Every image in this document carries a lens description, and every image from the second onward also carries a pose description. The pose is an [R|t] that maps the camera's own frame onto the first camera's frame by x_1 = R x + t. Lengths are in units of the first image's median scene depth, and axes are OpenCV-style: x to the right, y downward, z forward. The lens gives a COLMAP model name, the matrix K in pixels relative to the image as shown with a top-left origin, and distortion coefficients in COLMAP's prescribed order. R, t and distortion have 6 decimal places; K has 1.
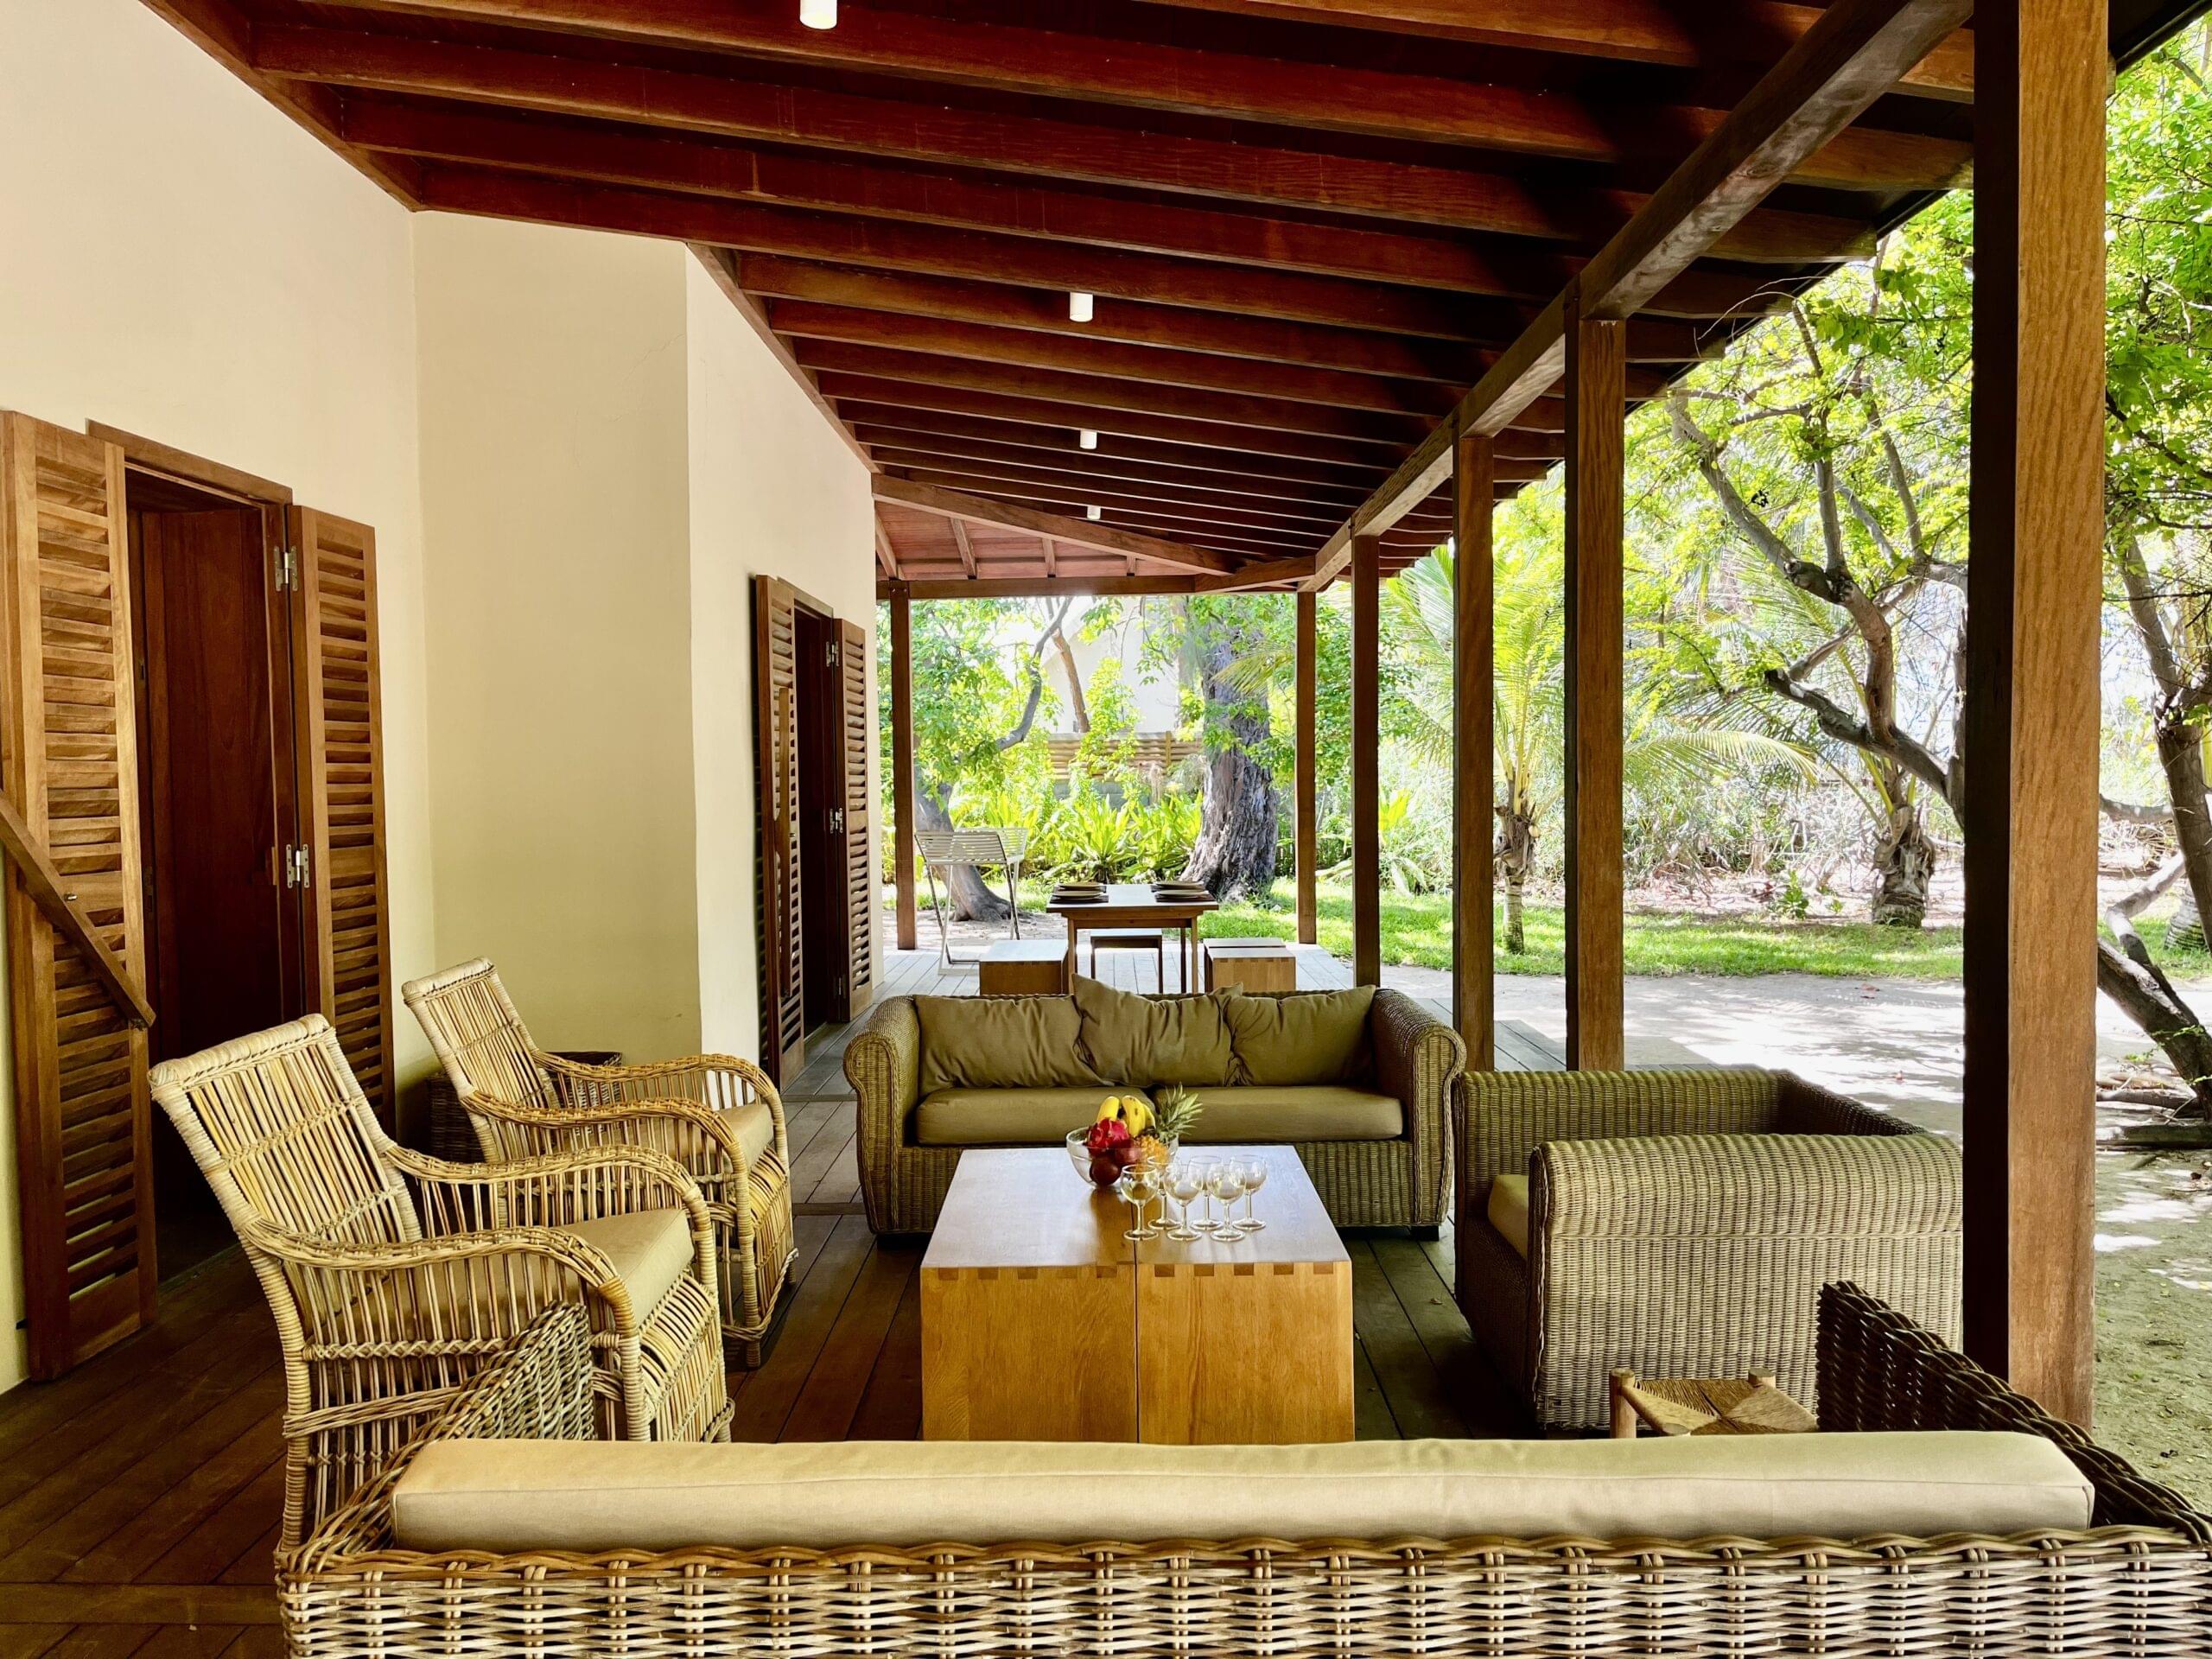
lens RADIAL K [[1676.0, 0, 1106.0], [0, 1676.0, 829.5], [0, 0, 1]] dist [0.107726, -0.147982]
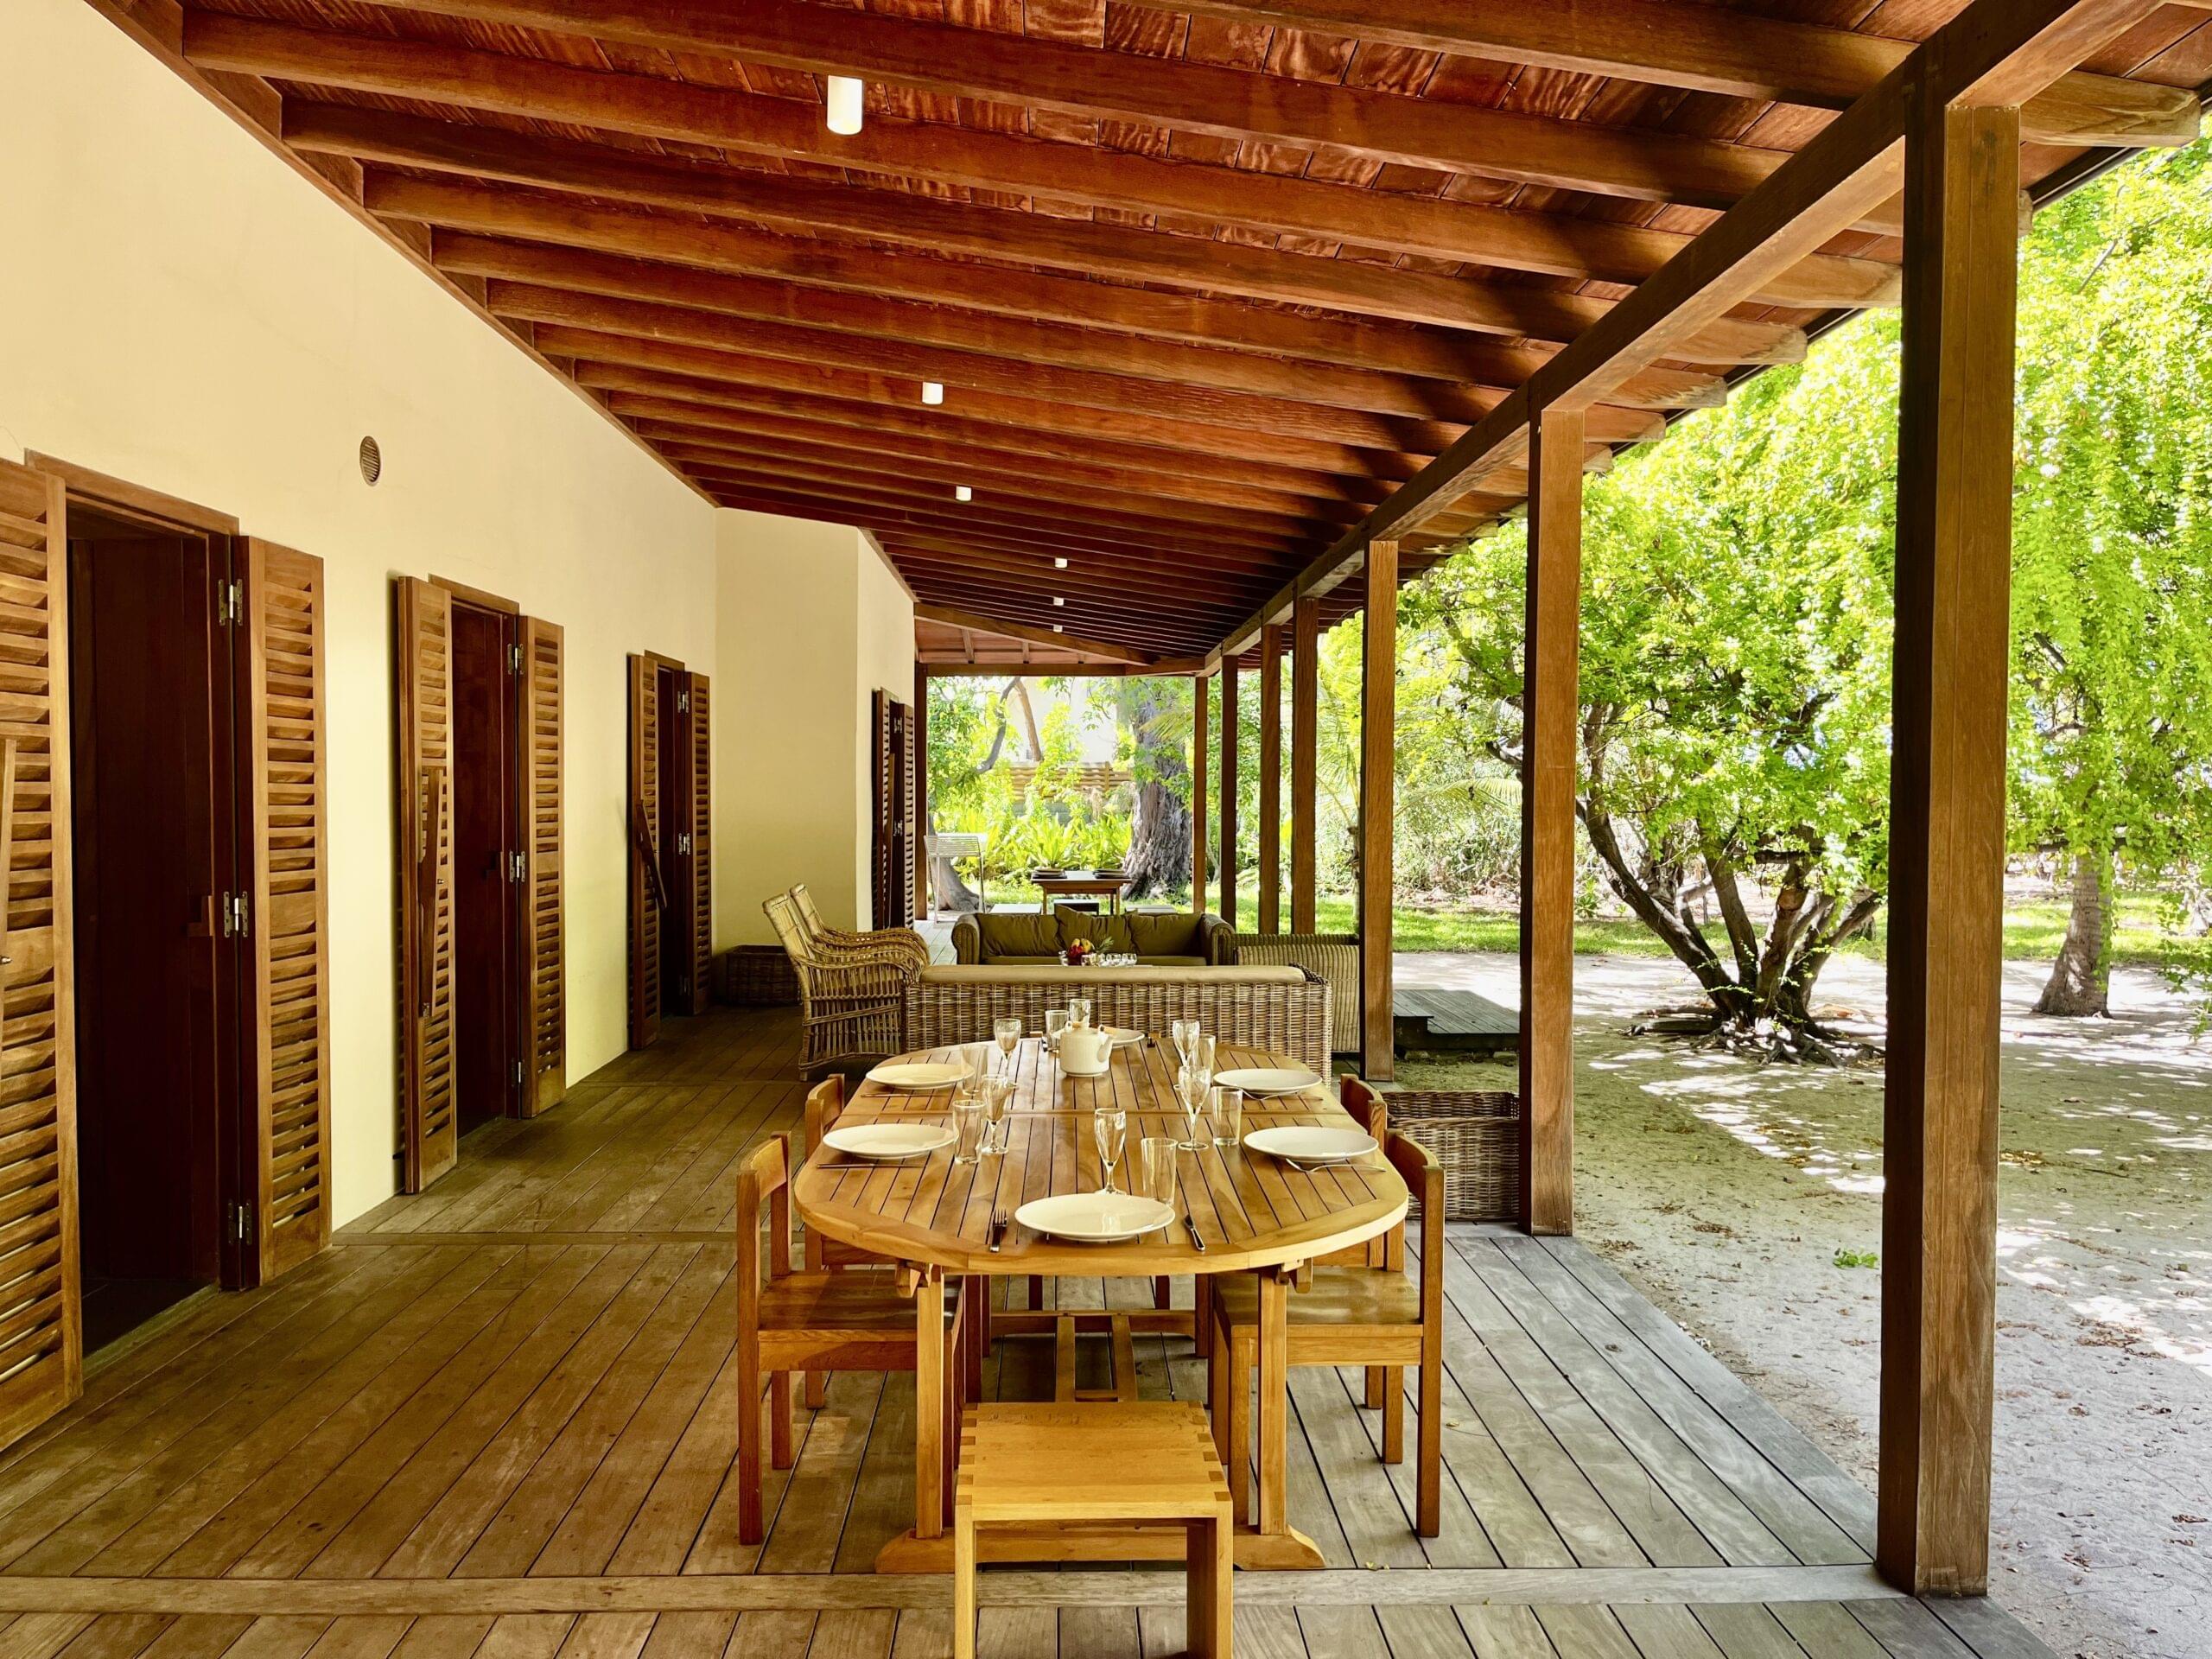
lens RADIAL K [[1676.0, 0, 1106.0], [0, 1676.0, 829.5], [0, 0, 1]] dist [0.107726, -0.147982]
pose [[0.999236, 0.015636, 0.035827, -0.009775], [-0.015255, 0.999824, -0.010887, 0.005553], [-0.035991, 0.010332, 0.999299, -0.321319]]
